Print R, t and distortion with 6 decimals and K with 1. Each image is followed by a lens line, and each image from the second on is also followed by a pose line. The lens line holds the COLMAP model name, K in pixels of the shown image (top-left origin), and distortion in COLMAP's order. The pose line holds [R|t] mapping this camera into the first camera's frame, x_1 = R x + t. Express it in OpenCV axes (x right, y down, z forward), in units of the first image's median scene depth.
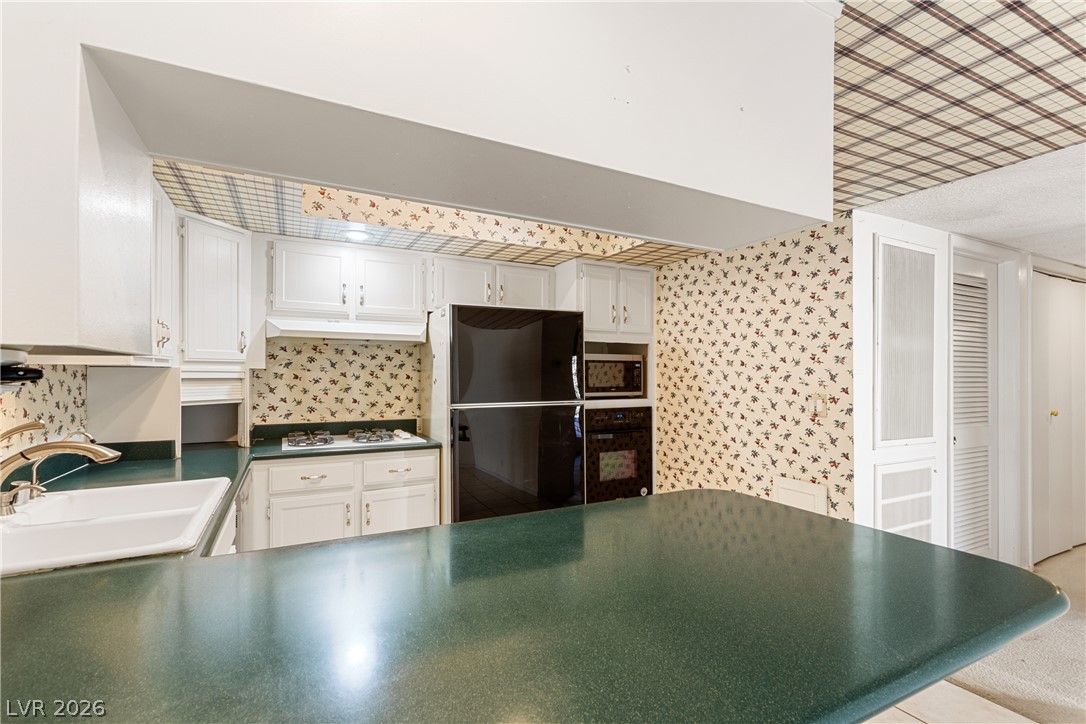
lens RADIAL K [[501.6, 0, 553.7], [0, 501.6, 375.9], [0, 0, 1]] dist [0.004010, -0.003060]
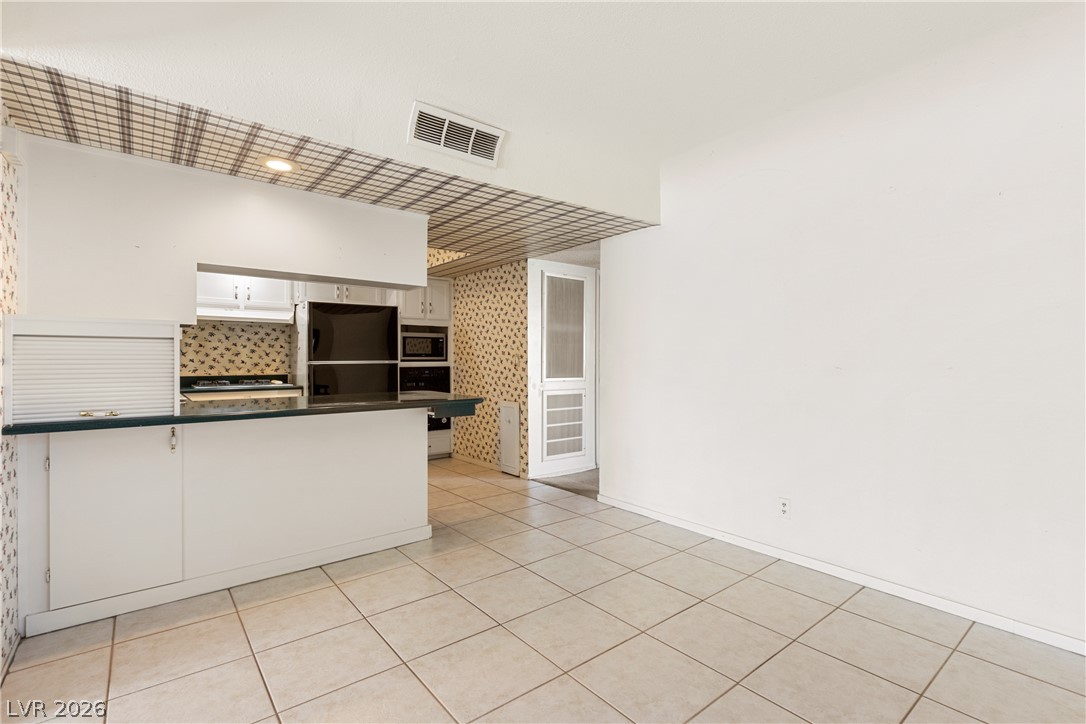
lens RADIAL K [[501.6, 0, 553.5], [0, 501.6, 357.4], [0, 0, 1]] dist [0.004010, -0.003060]
pose [[0.980278, -0.001356, 0.197620, 0.234090], [0.001935, 0.999994, -0.002737, 0.043728], [-0.197615, 0.003066, 0.980275, -0.702410]]
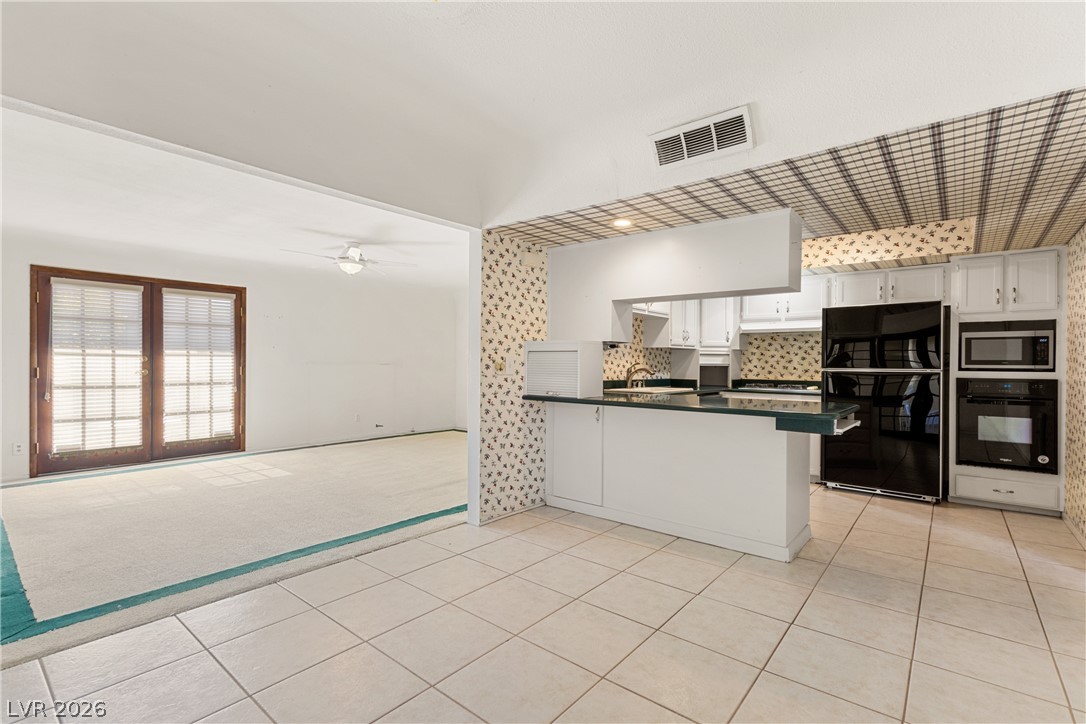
lens RADIAL K [[501.6, 0, 542.7], [0, 501.6, 363.3], [0, 0, 1]] dist [0.004010, -0.003060]
pose [[0.382698, 0.002215, -0.923871, 0.858919], [-0.009778, 0.999951, -0.001653, 0.045579], [0.923822, 0.009667, 0.382700, -0.432454]]
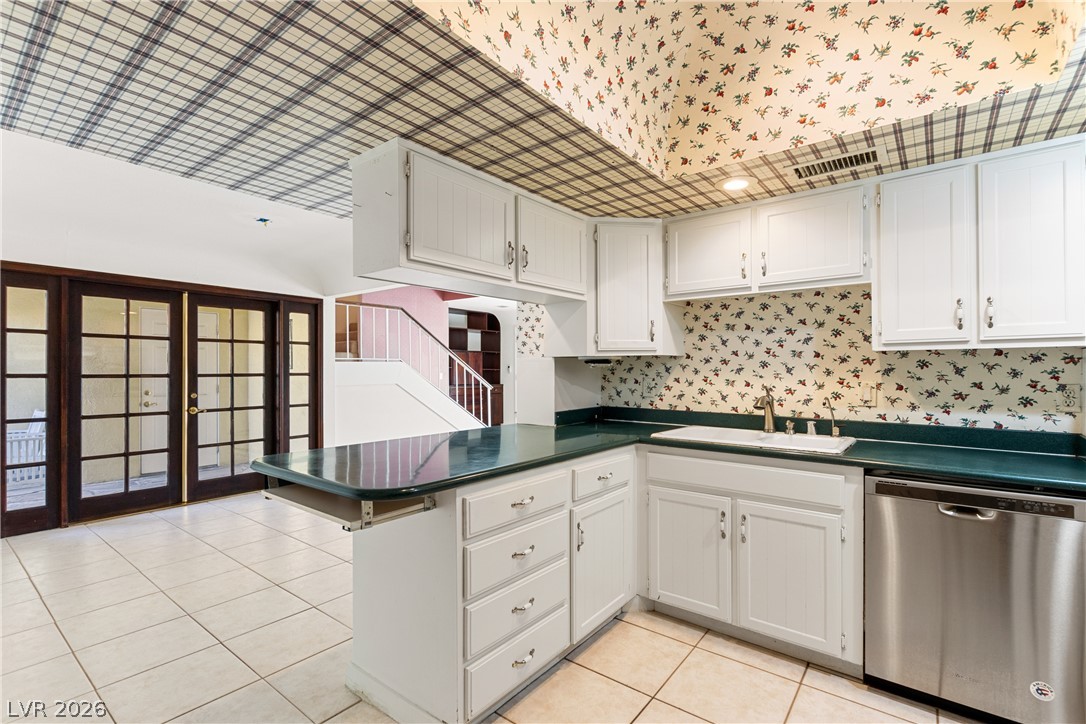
lens RADIAL K [[501.6, 0, 543.5], [0, 501.6, 366.0], [0, 0, 1]] dist [0.004010, -0.003060]
pose [[-0.915593, -0.001492, -0.402104, 0.220886], [0.000501, 0.999988, -0.004851, 0.011774], [0.402106, -0.004642, -0.915581, 1.000255]]
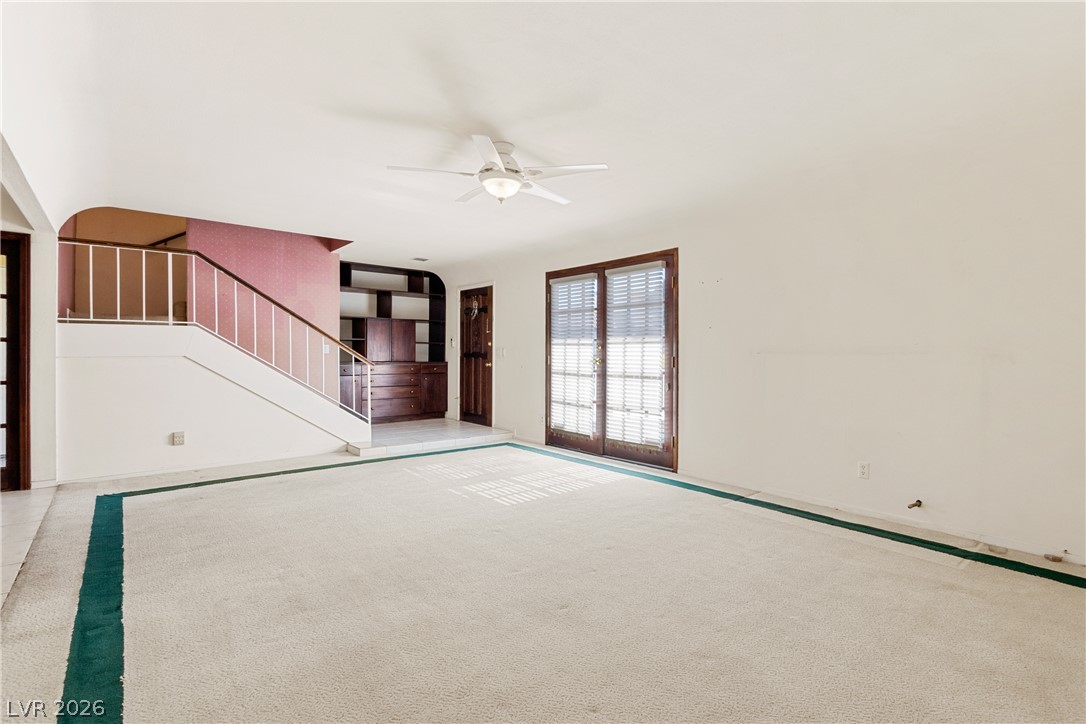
lens RADIAL K [[501.6, 0, 550.5], [0, 501.6, 355.2], [0, 0, 1]] dist [0.004010, -0.003060]
pose [[-0.978719, -0.002973, -0.205182, -0.792213], [-0.005217, 0.999932, 0.010397, 0.049485], [0.205137, 0.011246, -0.978669, 0.572765]]
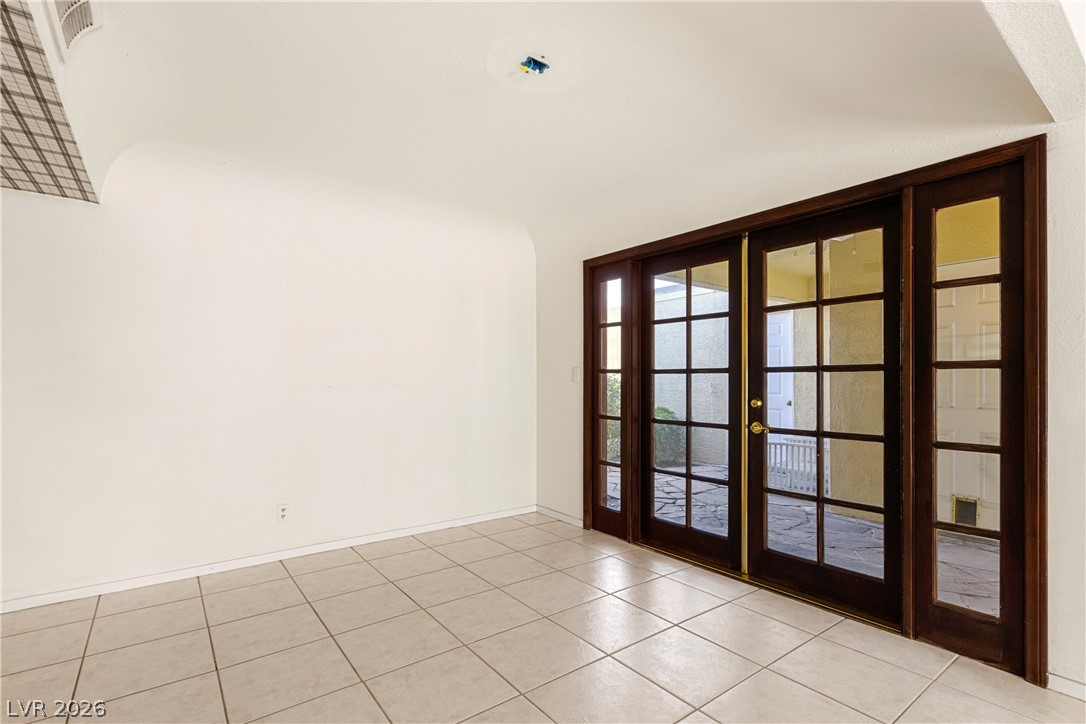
lens RADIAL K [[501.6, 0, 547.0], [0, 501.6, 377.2], [0, 0, 1]] dist [0.004010, -0.003060]
pose [[-0.154826, 0.005145, 0.987928, -0.256937], [0.004098, 0.999981, -0.004565, 0.047908], [-0.987933, 0.003341, -0.154845, -0.266769]]
